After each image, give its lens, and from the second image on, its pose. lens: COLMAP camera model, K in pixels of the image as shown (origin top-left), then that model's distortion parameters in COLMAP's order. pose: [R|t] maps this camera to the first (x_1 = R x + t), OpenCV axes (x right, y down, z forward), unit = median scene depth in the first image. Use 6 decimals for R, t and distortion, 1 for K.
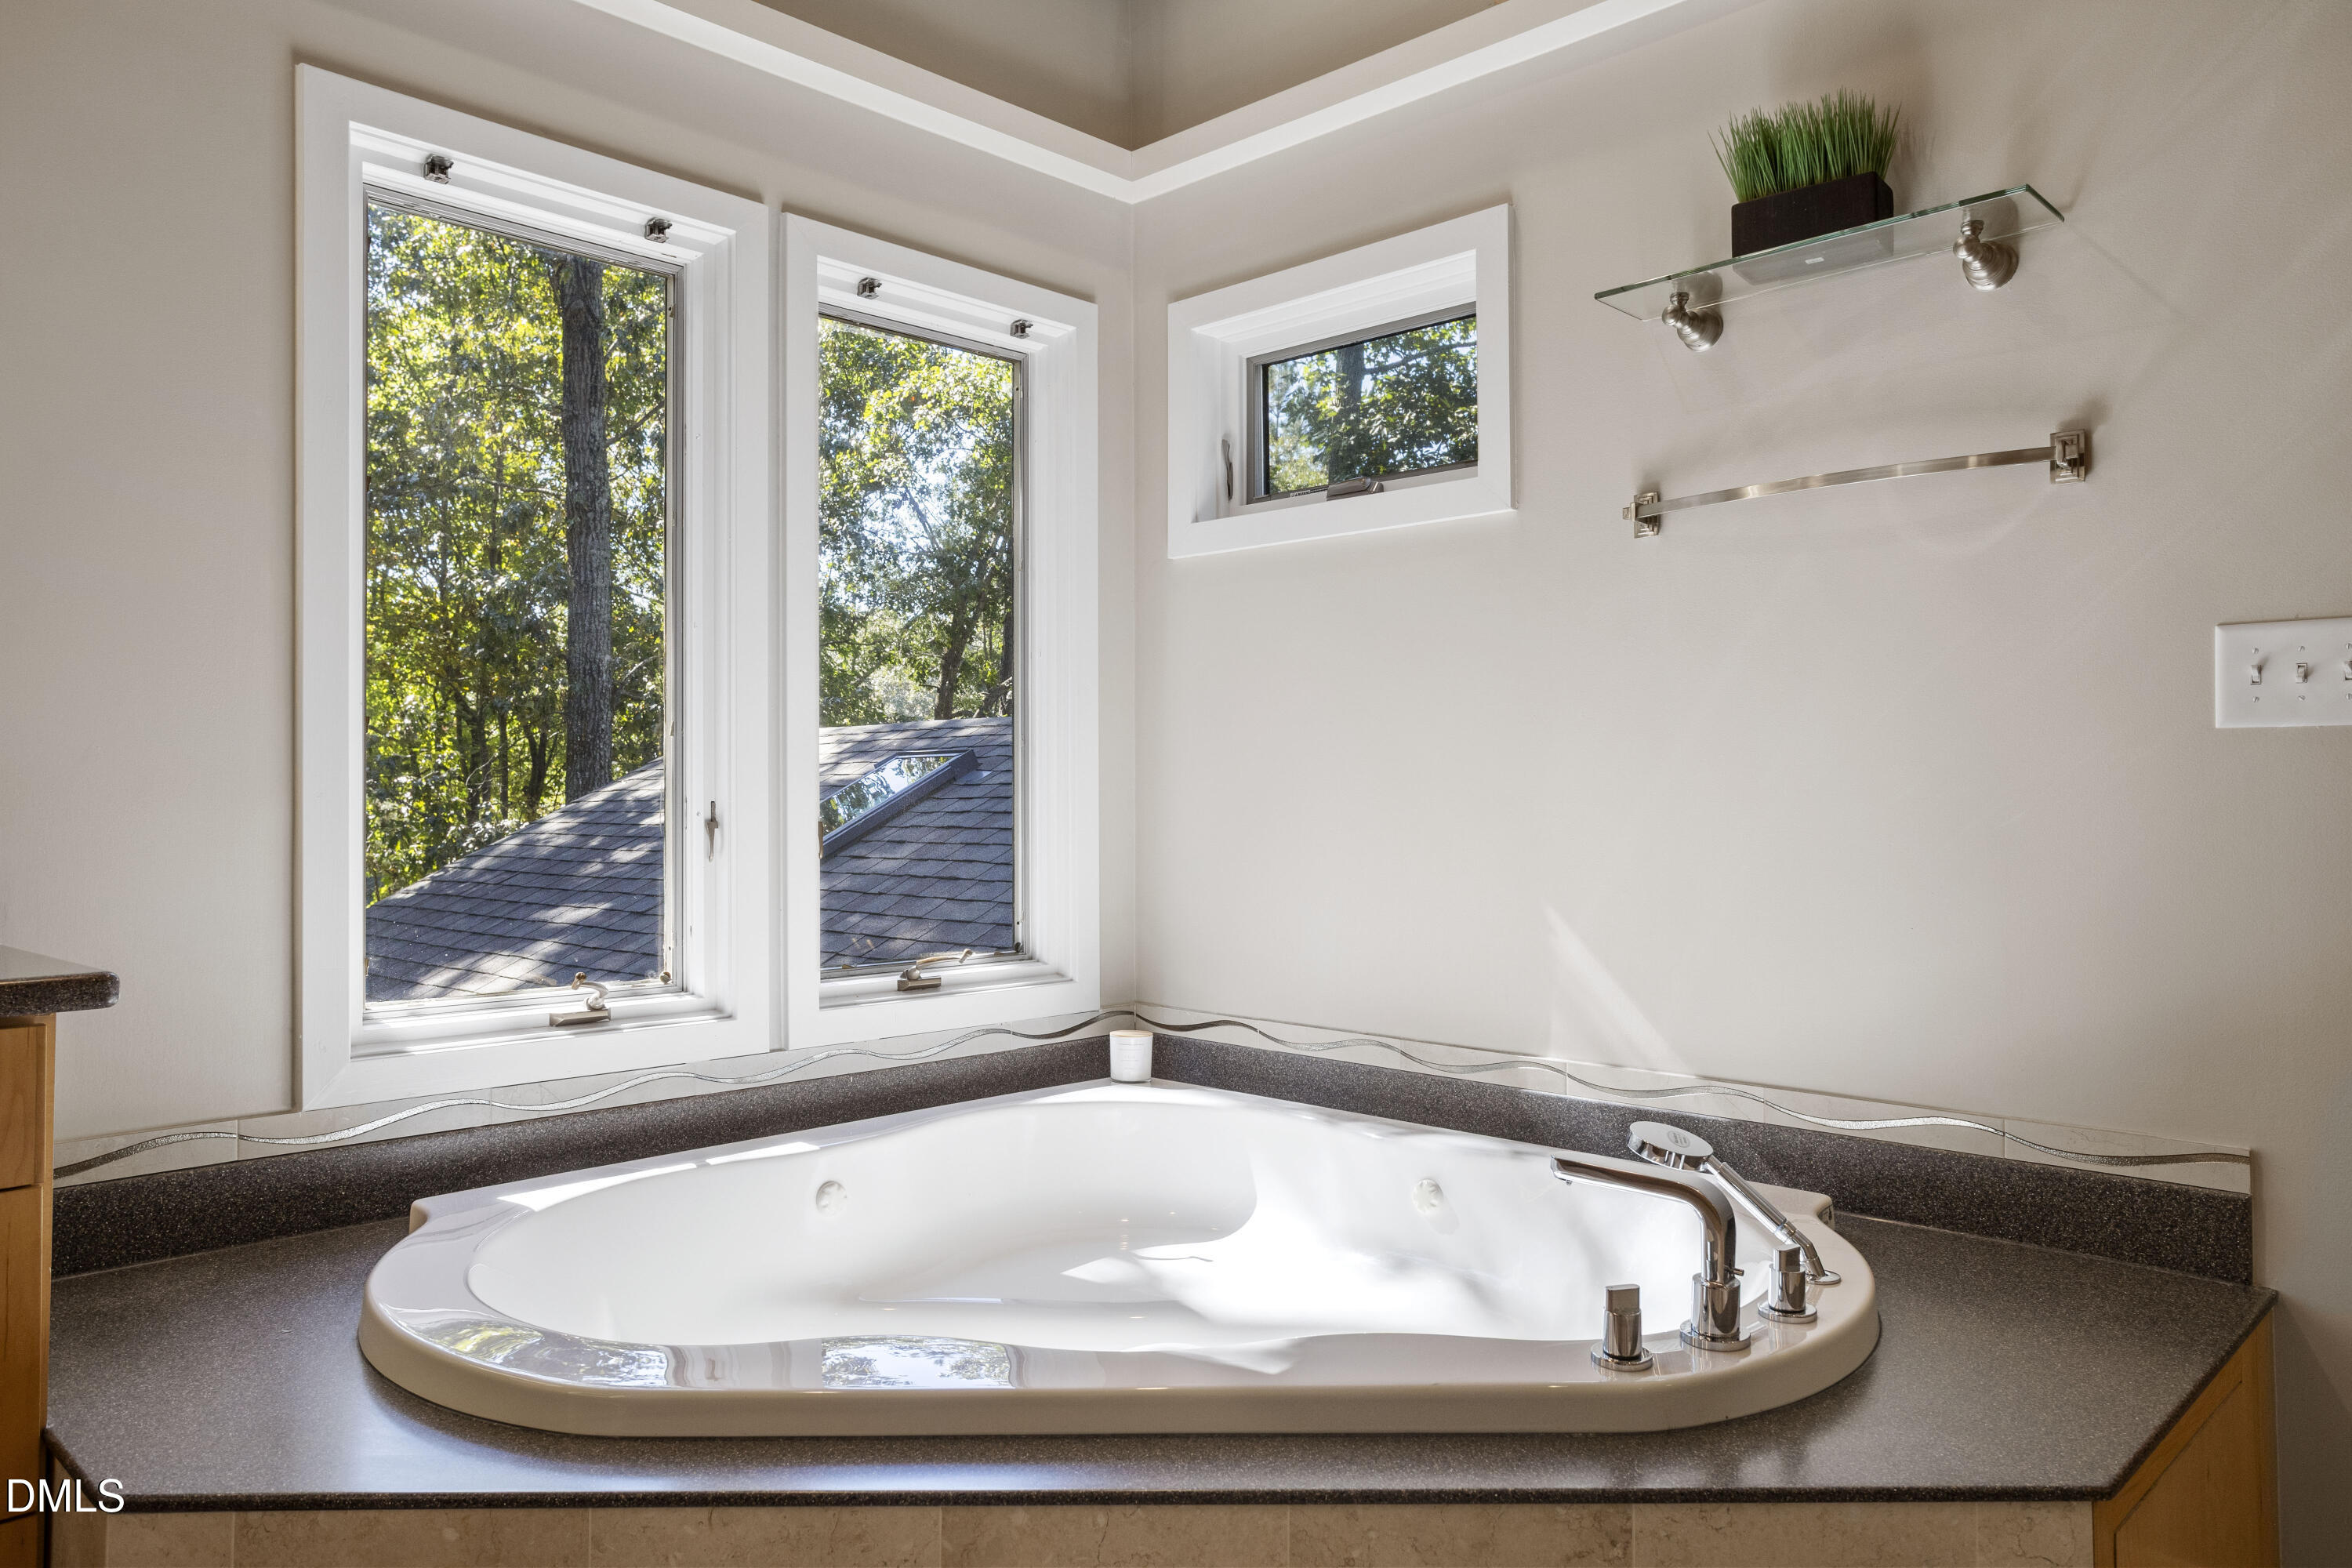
lens RADIAL K [[1607.1, 0, 1175.7], [0, 1607.1, 751.9], [0, 0, 1]] dist [0.006757, 0.004929]
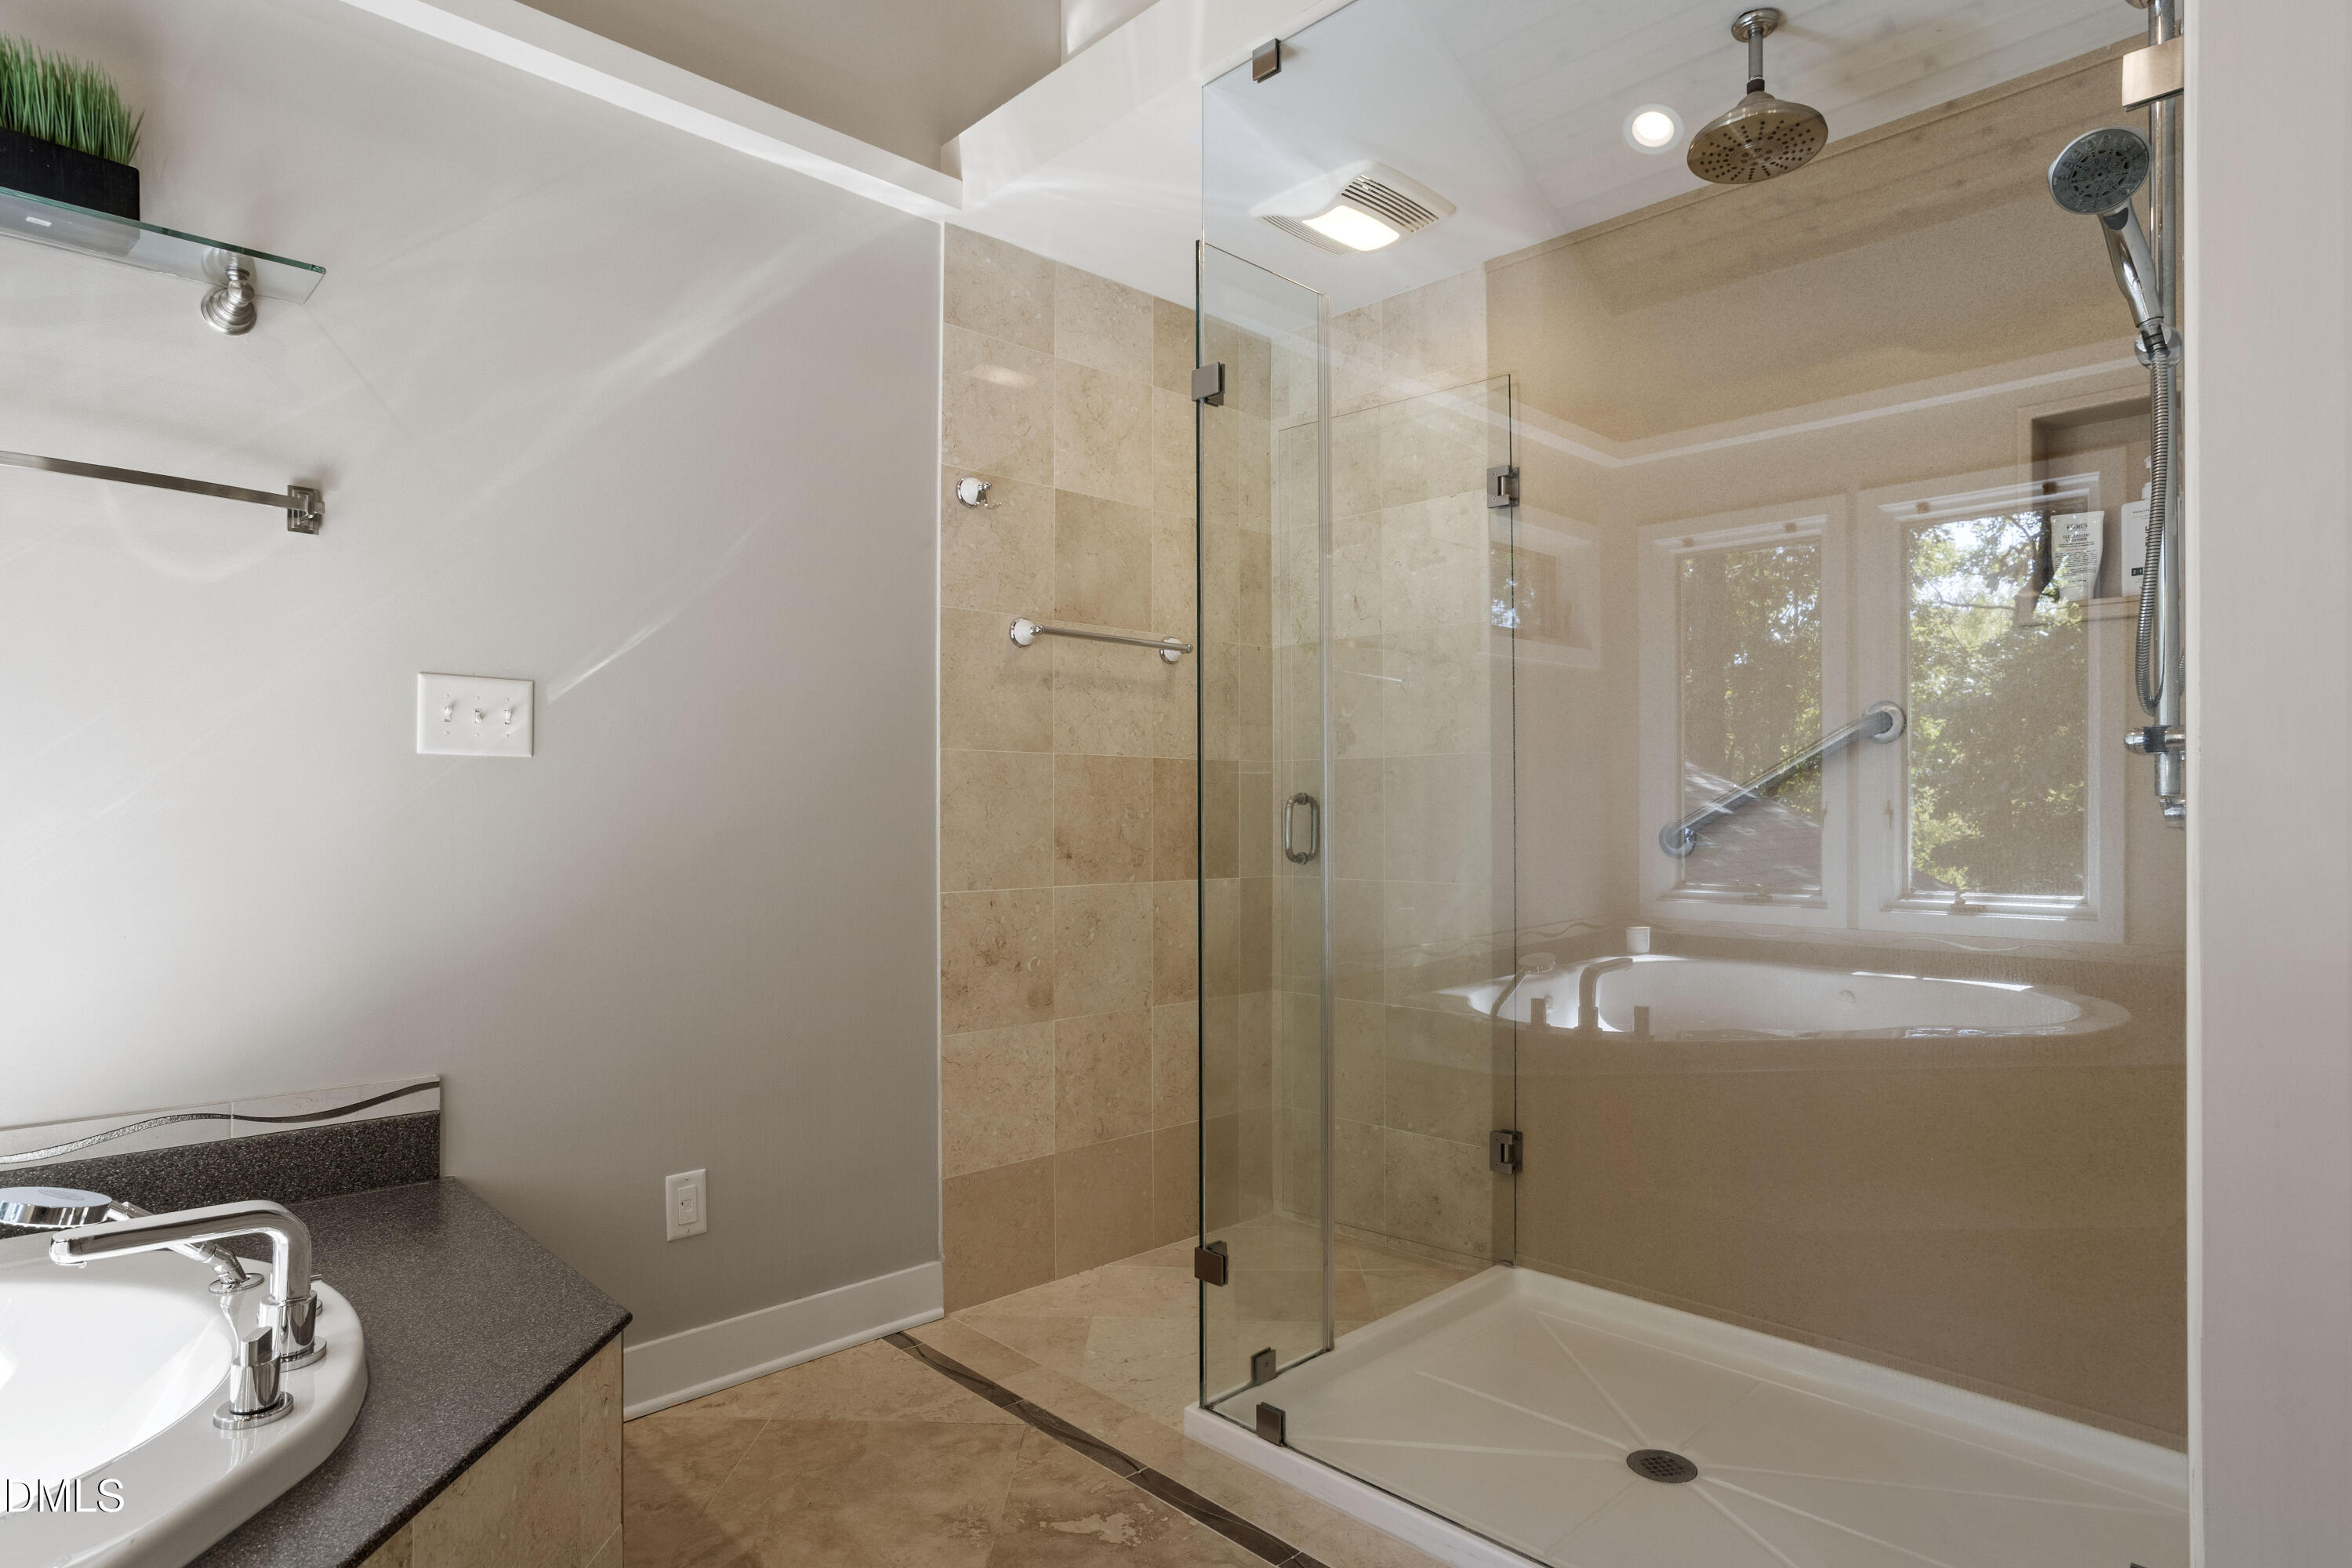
lens RADIAL K [[1261.5, 0, 1178.9], [0, 1261.5, 809.6], [0, 0, 1]] dist [-0.056657, 0.015282]
pose [[0.024760, 0.005383, 0.999679, -0.290075], [-0.027569, 0.999609, -0.004700, 0.016150], [-0.999313, -0.027444, 0.024899, 0.341675]]
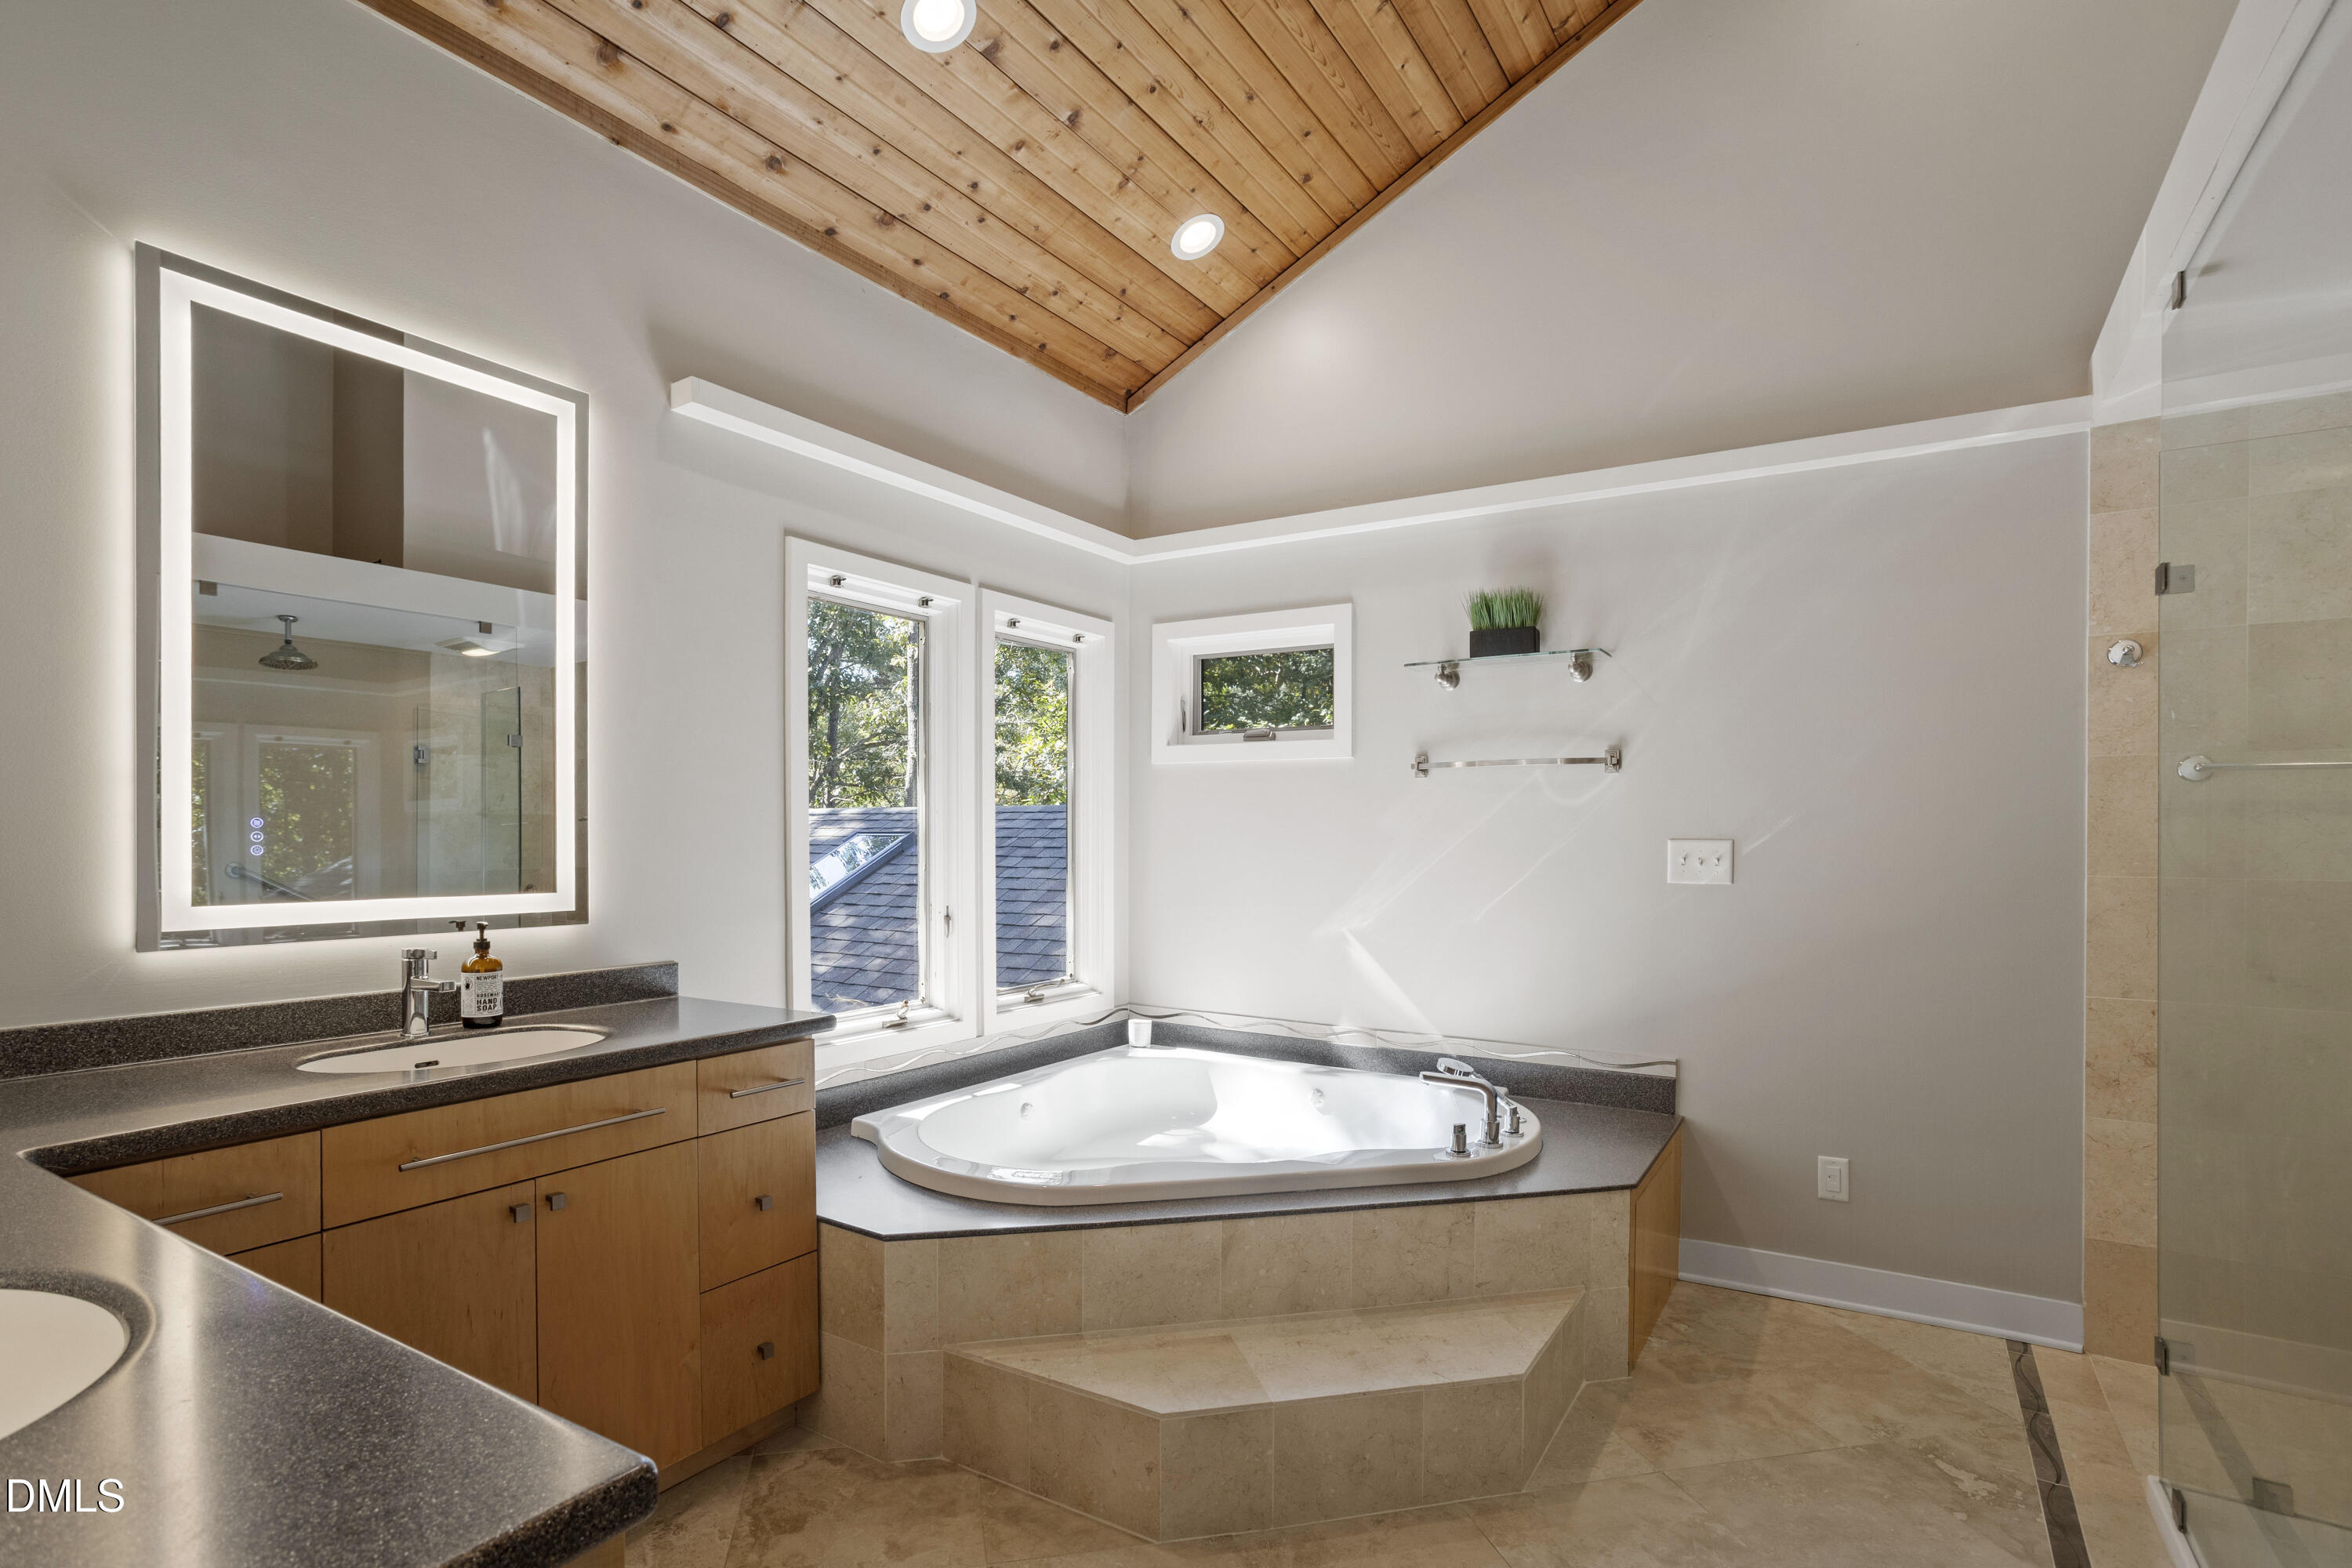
lens RADIAL K [[1150.8, 0, 1181.5], [0, 1150.8, 840.6], [0, 0, 1]] dist [-0.034537, 0.001051]
pose [[0.978624, 0.004145, 0.205614, -0.369268], [-0.011171, 0.999392, 0.033021, -0.115611], [-0.205352, -0.034612, 0.978076, -0.456208]]
